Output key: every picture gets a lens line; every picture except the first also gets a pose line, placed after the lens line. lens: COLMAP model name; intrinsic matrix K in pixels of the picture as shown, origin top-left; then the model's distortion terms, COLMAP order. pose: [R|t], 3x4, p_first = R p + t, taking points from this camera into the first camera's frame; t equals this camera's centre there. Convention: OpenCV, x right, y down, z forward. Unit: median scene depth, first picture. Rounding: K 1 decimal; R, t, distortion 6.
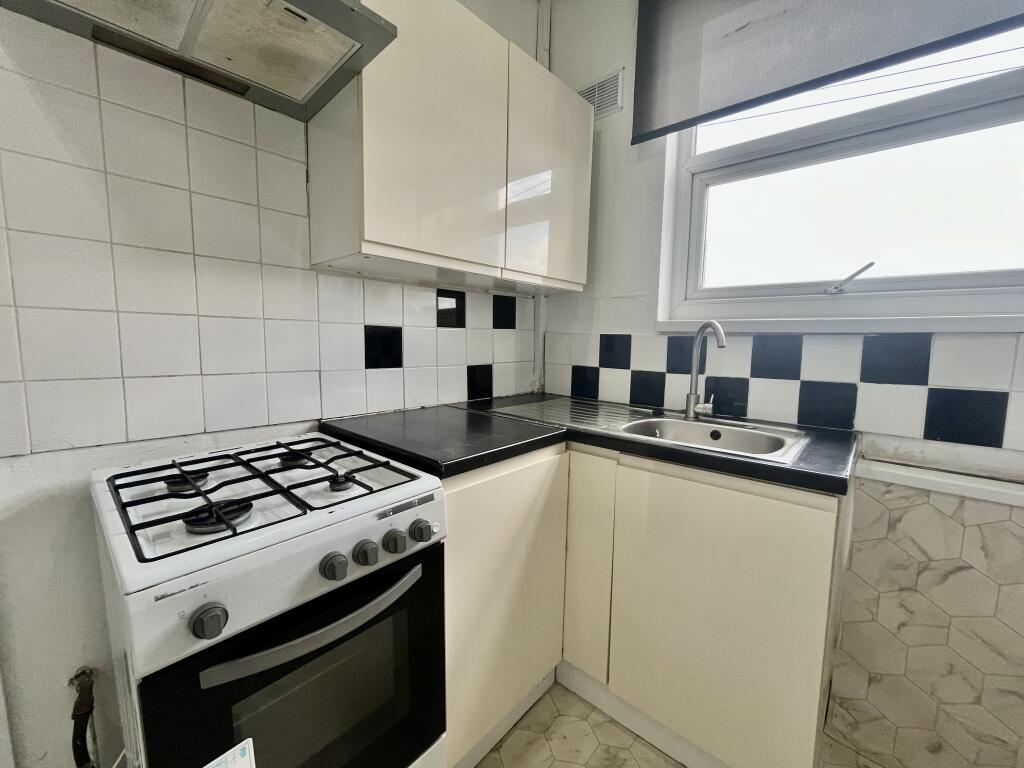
lens RADIAL K [[410.0, 0, 512.0], [0, 410.0, 384.0], [0, 0, 1]] dist [-0.000674, -0.000114]
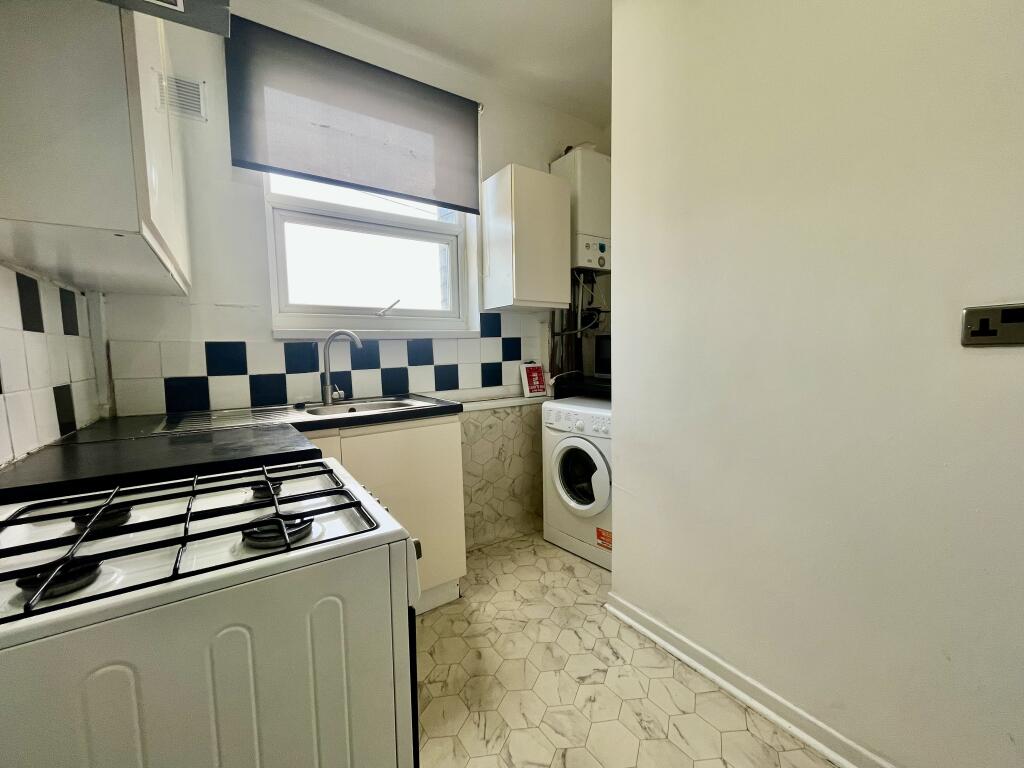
lens RADIAL K [[414.8, 0, 512.0], [0, 414.8, 384.0], [0, 0, 1]] dist [0.000422, 0.000120]
pose [[0.246811, -0.101435, 0.963740, -0.613533], [0.132807, 0.988664, 0.070047, 0.004206], [-0.959920, 0.110703, 0.257484, 0.078318]]
